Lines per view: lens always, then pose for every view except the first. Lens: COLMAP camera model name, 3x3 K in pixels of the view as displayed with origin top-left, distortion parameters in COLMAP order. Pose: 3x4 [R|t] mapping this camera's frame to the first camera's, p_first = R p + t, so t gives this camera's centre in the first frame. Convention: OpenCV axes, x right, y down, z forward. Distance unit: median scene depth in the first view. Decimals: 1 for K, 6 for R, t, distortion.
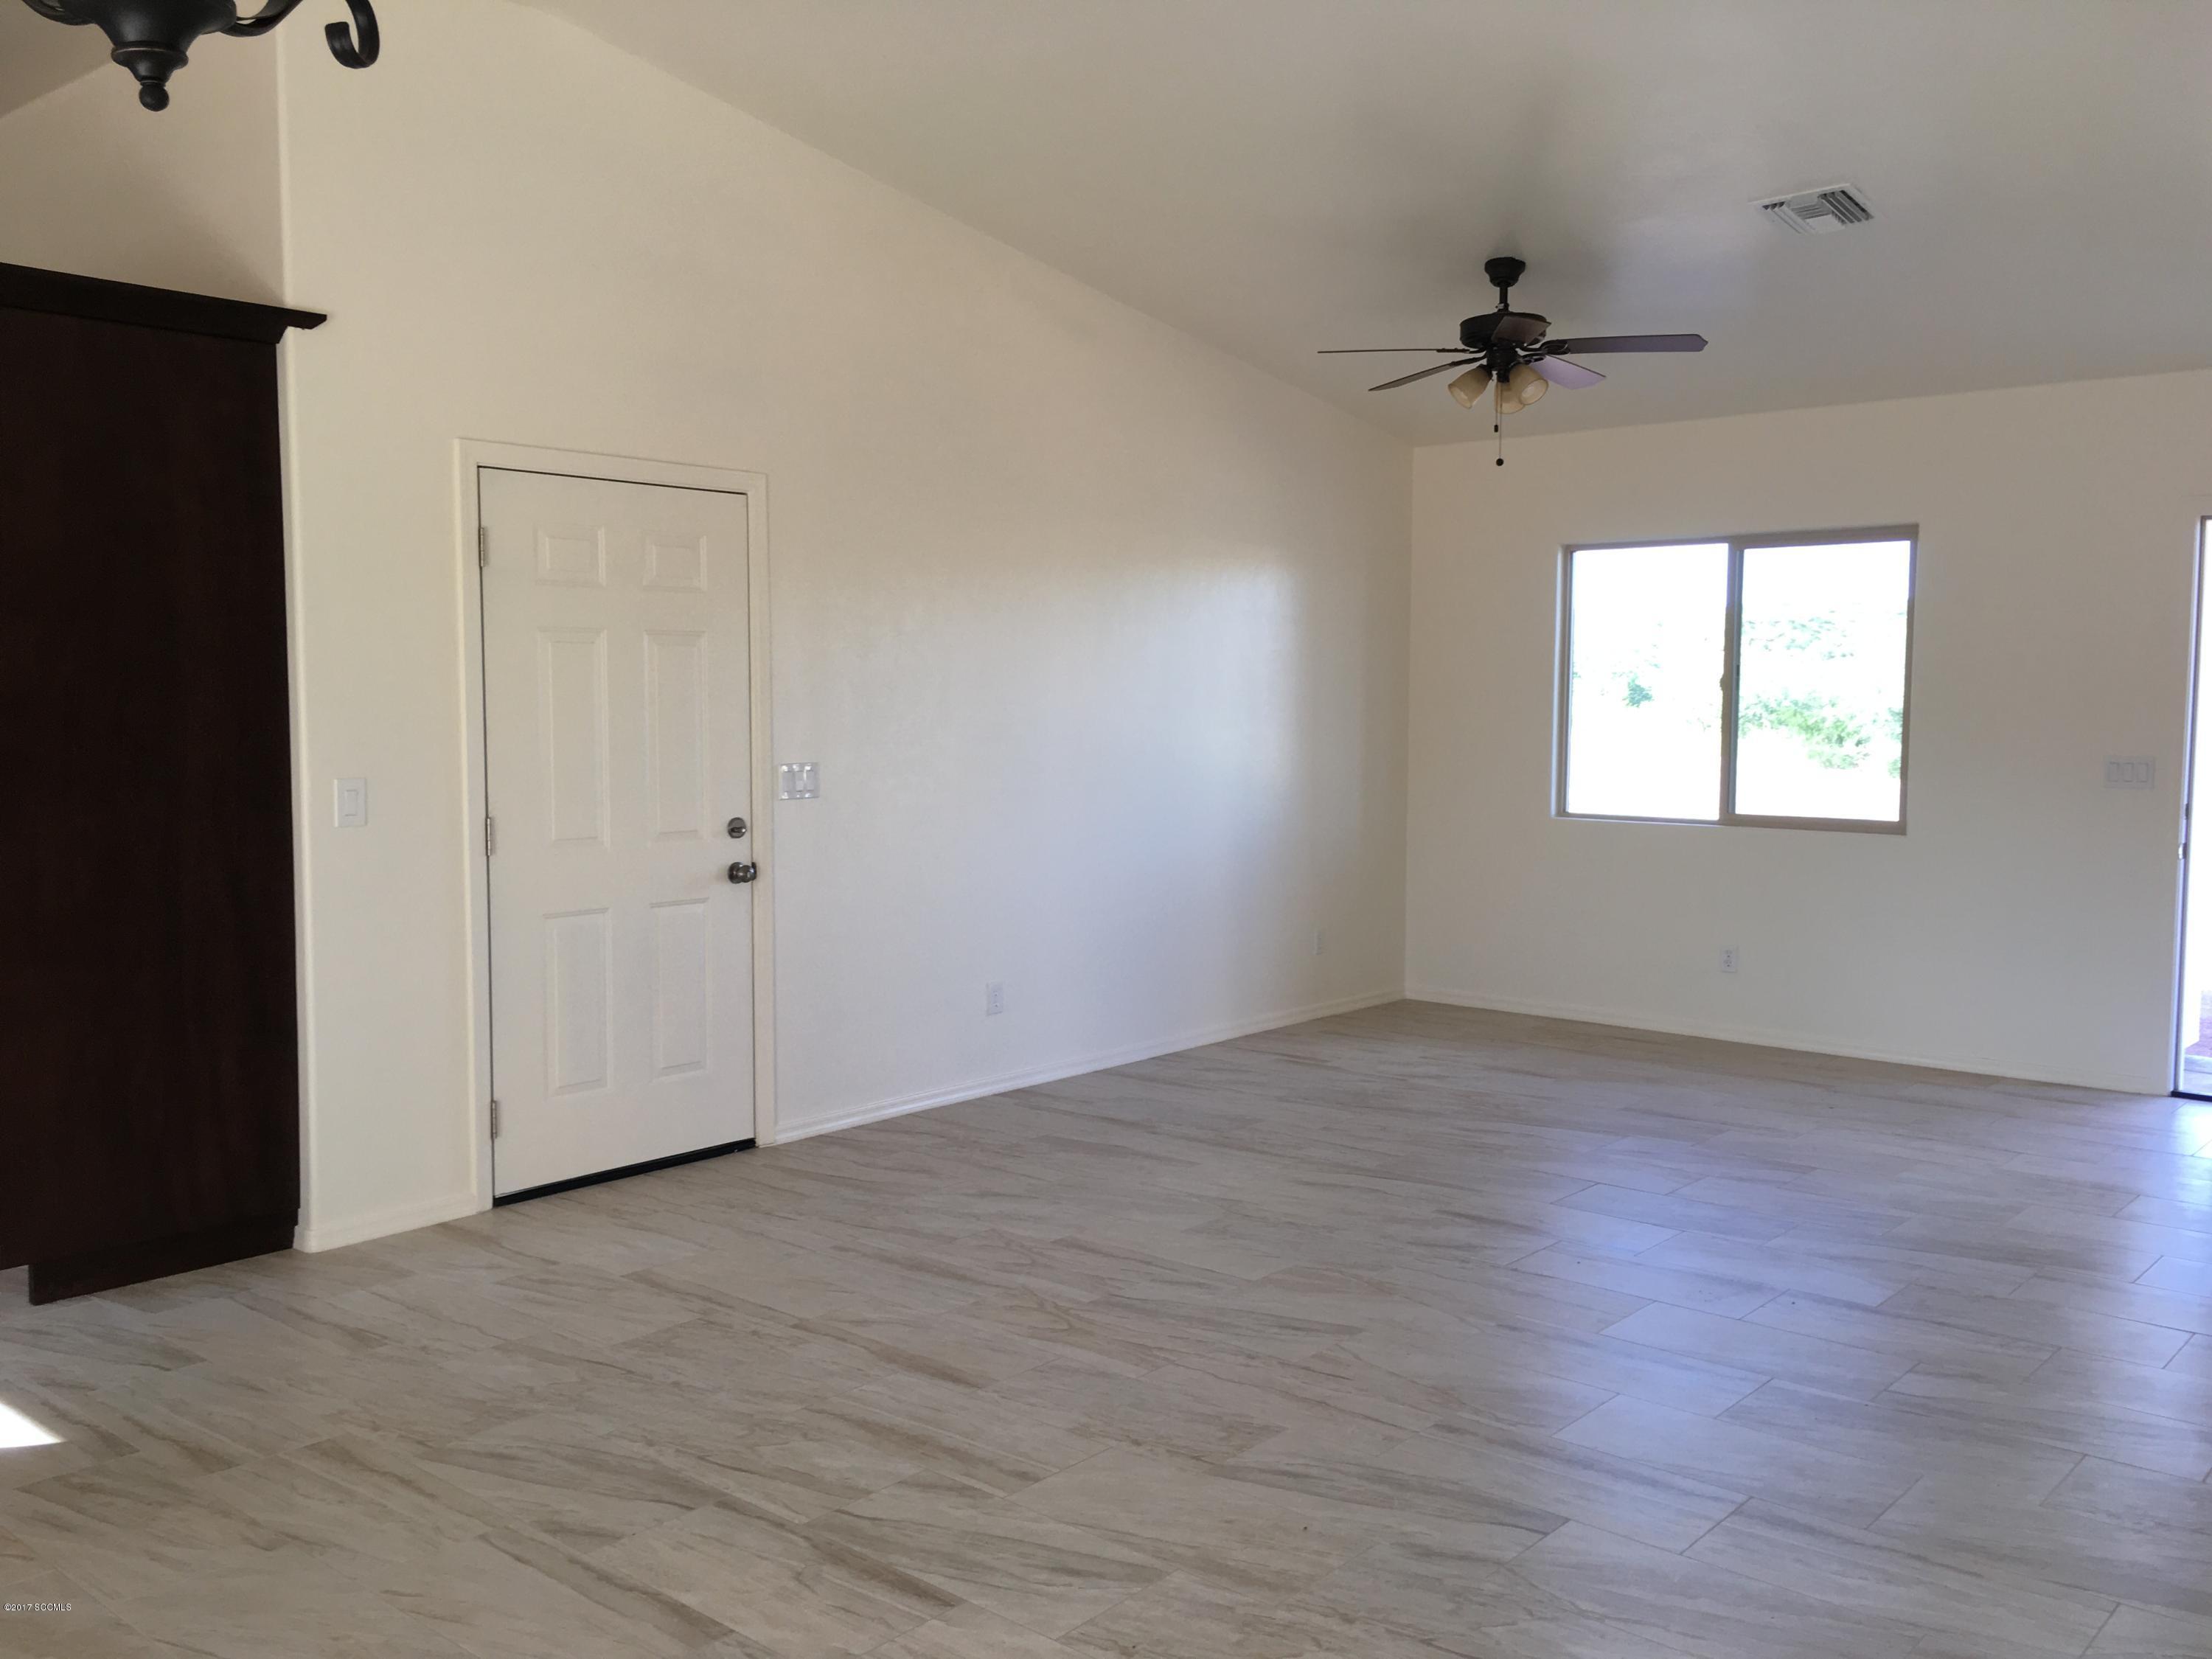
lens RADIAL K [[1893.0, 0, 1104.8], [0, 1893.0, 830.0], [0, 0, 1]] dist [0.073563, -0.009860]
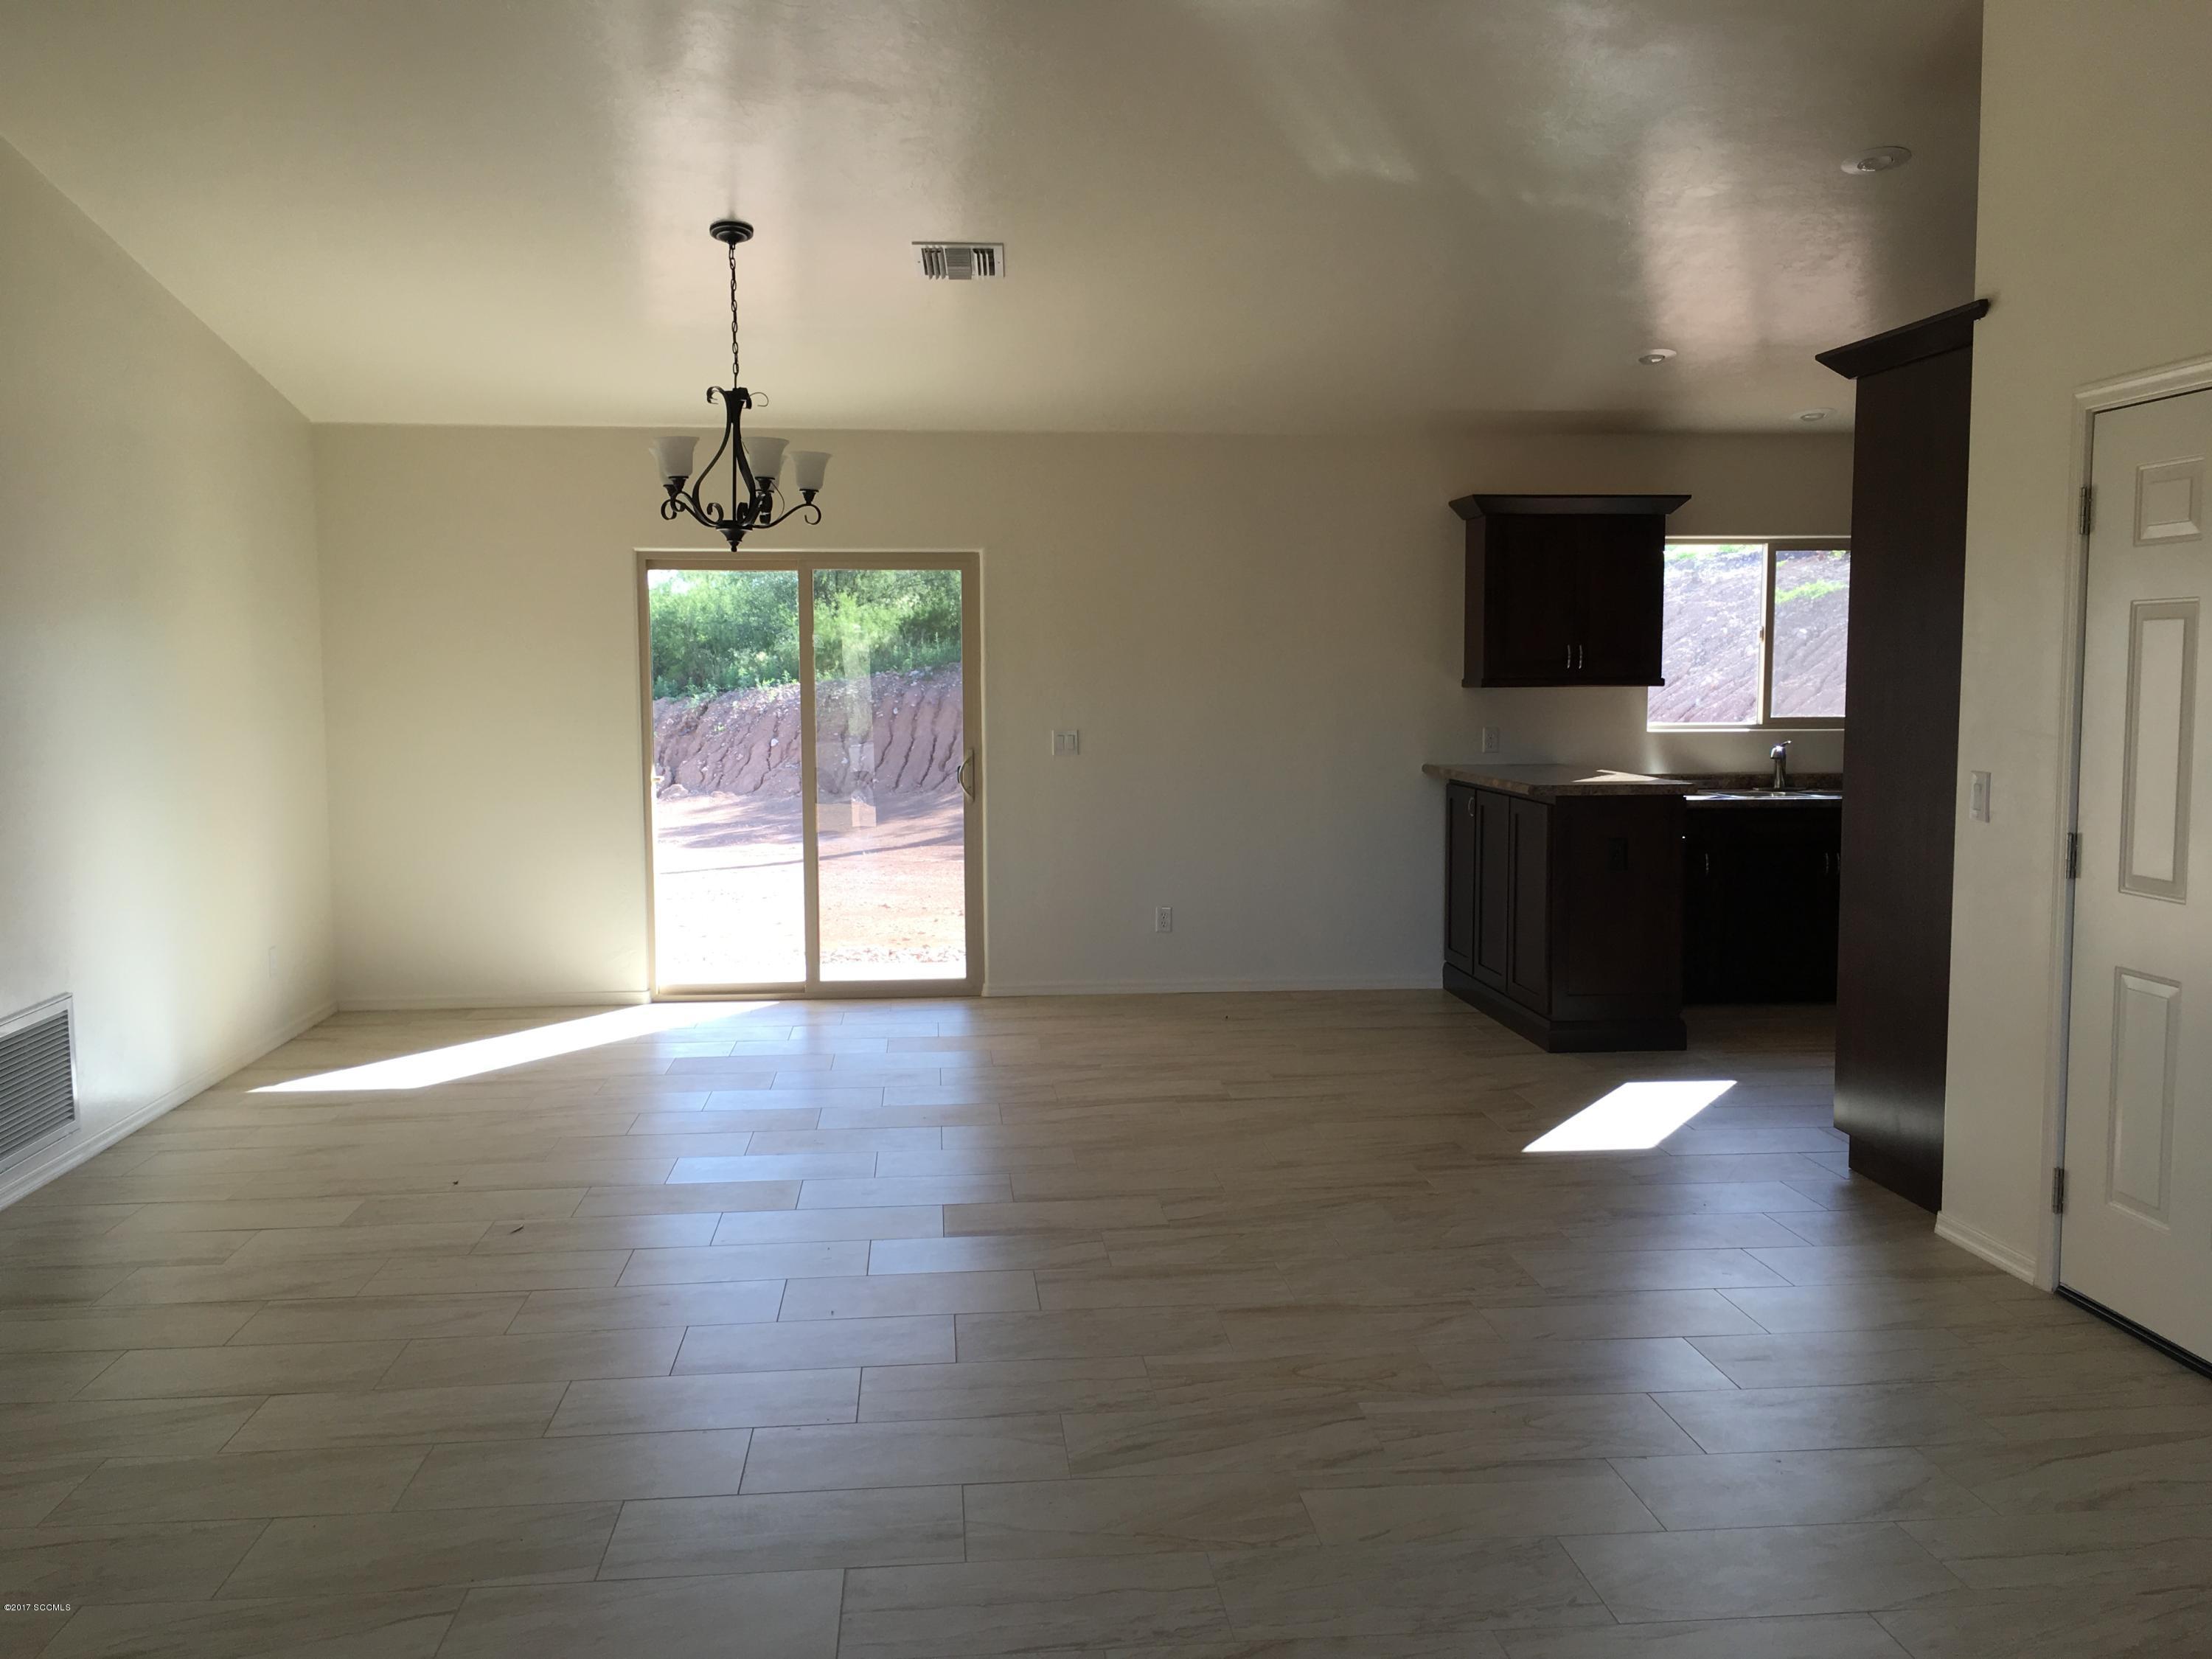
lens RADIAL K [[1893.0, 0, 1105.4], [0, 1893.0, 831.9], [0, 0, 1]] dist [0.073563, -0.009860]
pose [[-0.688084, 0.061446, -0.723025, 0.687347], [-0.053053, 0.989482, 0.134579, -0.116354], [0.723689, 0.130960, -0.677587, 1.500578]]
